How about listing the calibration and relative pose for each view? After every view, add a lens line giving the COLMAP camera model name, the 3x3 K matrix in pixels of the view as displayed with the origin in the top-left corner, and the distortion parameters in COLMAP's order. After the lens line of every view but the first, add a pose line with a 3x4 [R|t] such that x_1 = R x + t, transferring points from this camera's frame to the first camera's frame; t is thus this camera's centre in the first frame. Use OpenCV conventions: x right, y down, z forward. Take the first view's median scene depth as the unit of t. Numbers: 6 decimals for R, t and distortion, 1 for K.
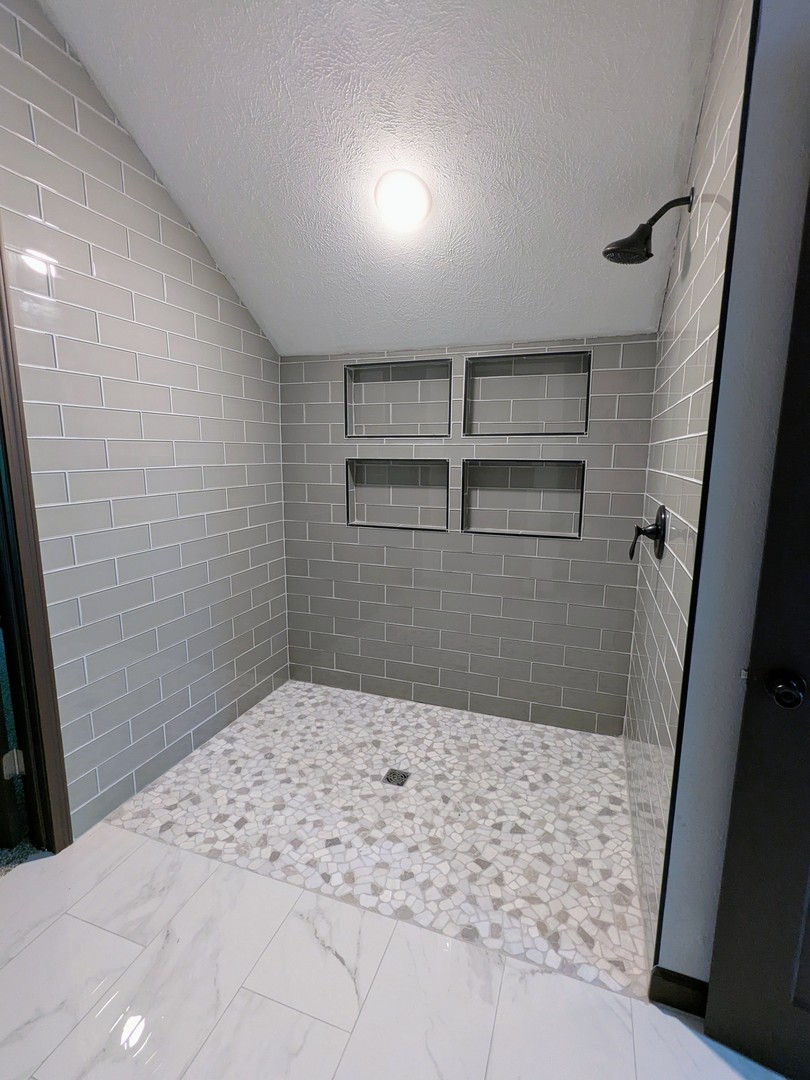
lens RADIAL K [[511.0, 0, 404.2], [0, 511.0, 539.9], [0, 0, 1]] dist [-0.002829, 0.003363]
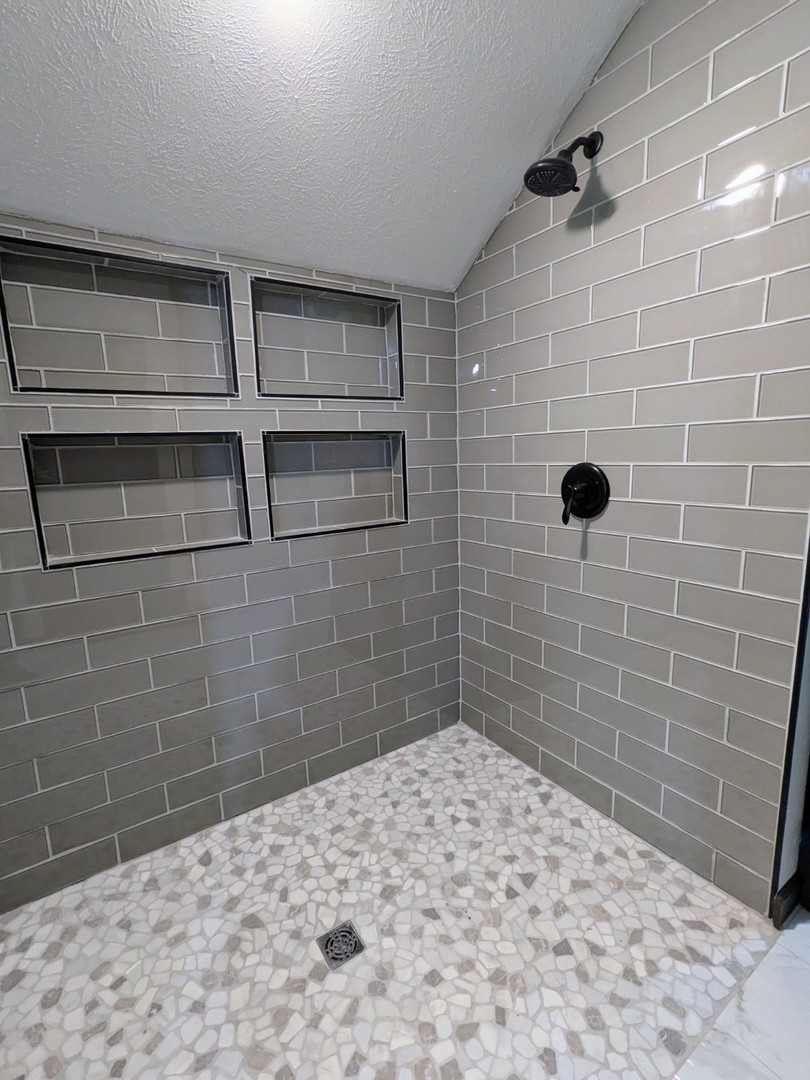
lens RADIAL K [[511.0, 0, 407.2], [0, 511.0, 540.6], [0, 0, 1]] dist [-0.002829, 0.003363]
pose [[0.585147, -0.164672, 0.794031, -0.349673], [0.171594, 0.982136, 0.077230, -0.039241], [-0.792564, 0.091060, 0.602951, 0.491773]]
